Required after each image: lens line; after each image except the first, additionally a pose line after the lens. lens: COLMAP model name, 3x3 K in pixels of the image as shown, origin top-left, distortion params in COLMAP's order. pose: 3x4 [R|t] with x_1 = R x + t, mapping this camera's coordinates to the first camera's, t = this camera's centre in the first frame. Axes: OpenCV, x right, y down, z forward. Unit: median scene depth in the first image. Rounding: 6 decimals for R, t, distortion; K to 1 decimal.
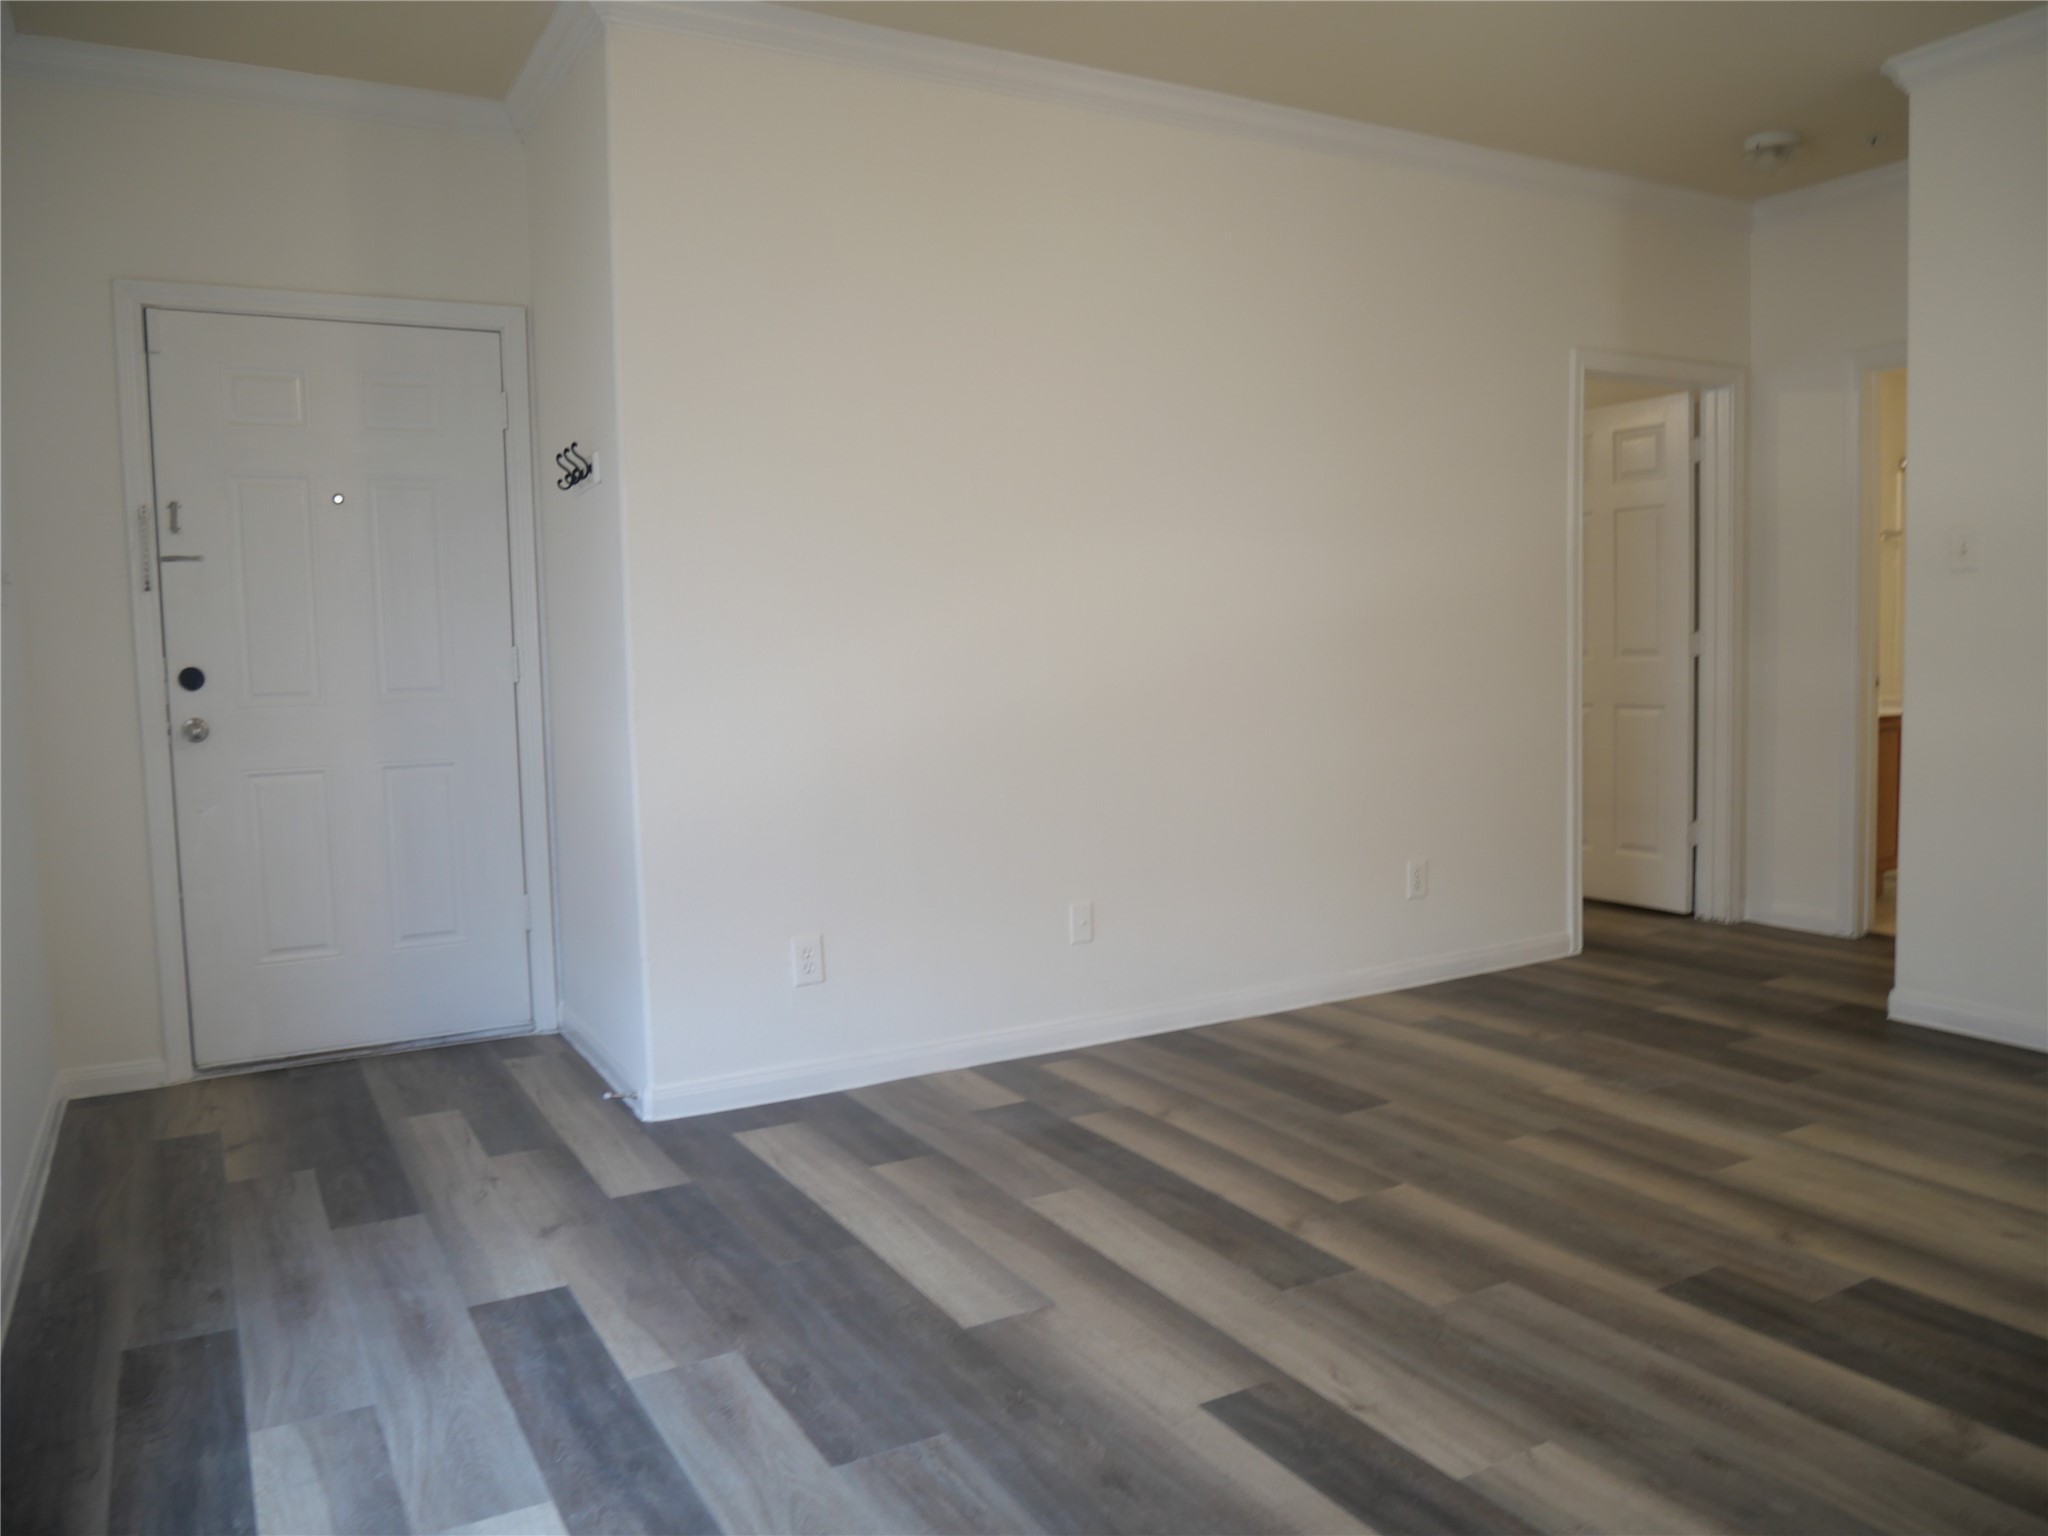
lens RADIAL K [[1497.4, 0, 1029.3], [0, 1497.4, 760.8], [0, 0, 1]] dist [-0.073751, 0.034657]
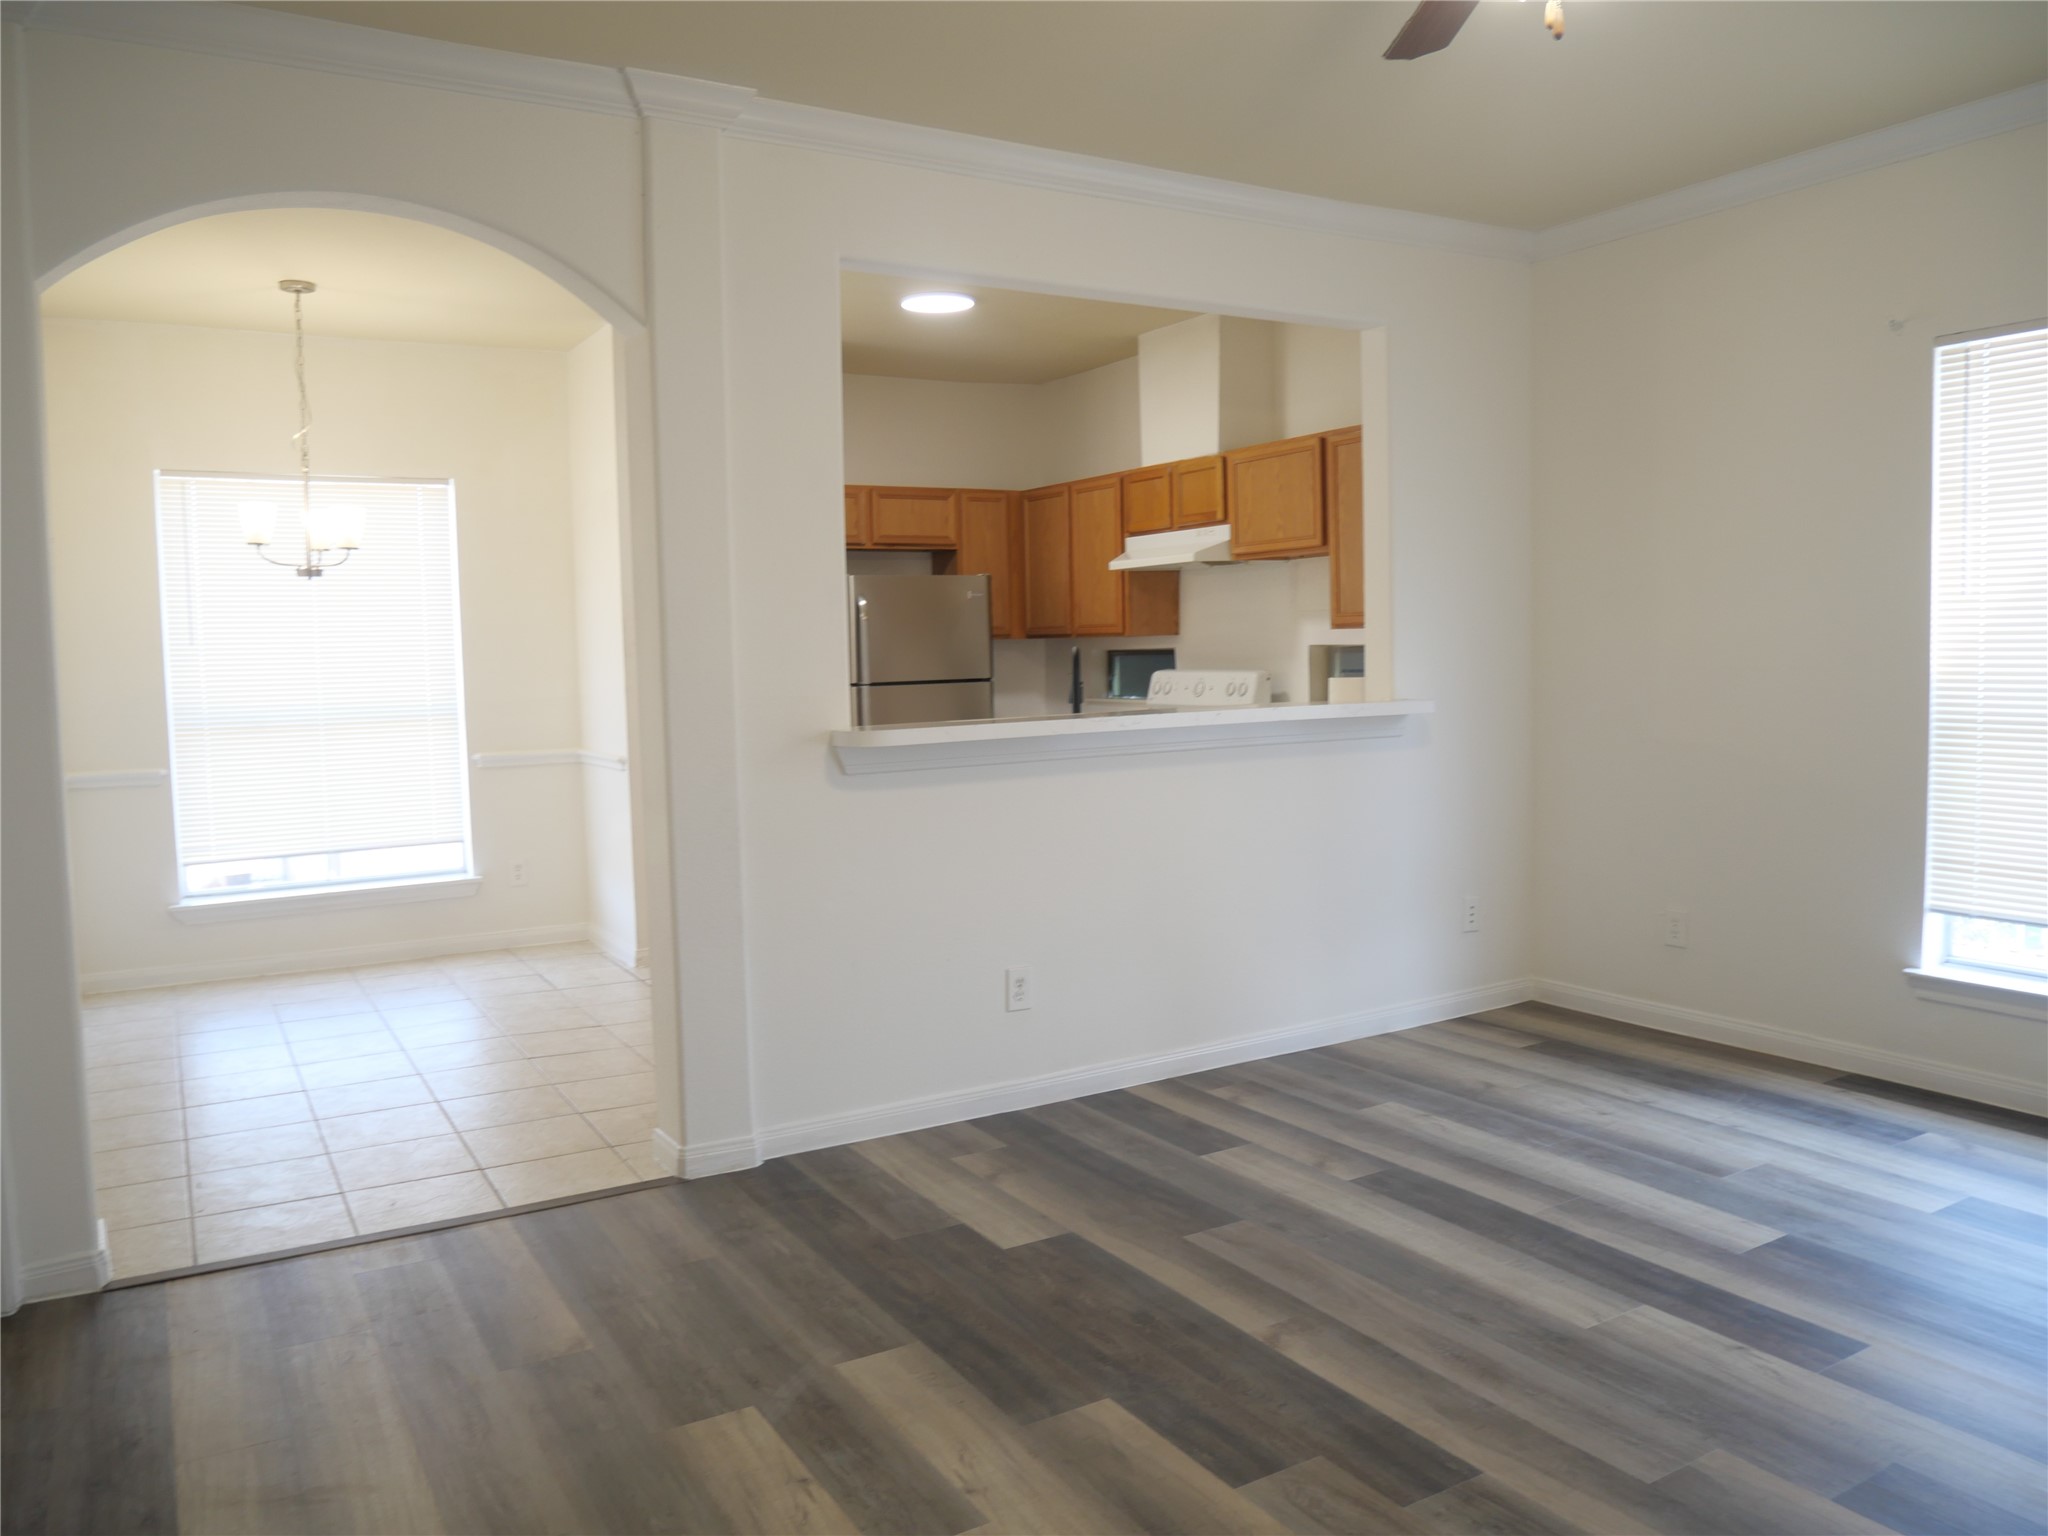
lens RADIAL K [[1497.4, 0, 1029.3], [0, 1497.4, 760.8], [0, 0, 1]] dist [-0.073751, 0.034657]
pose [[-0.998655, 0.048490, -0.018359, 0.669182], [0.045165, 0.987457, 0.151289, -0.213131], [0.025464, 0.150256, -0.988319, 1.736955]]
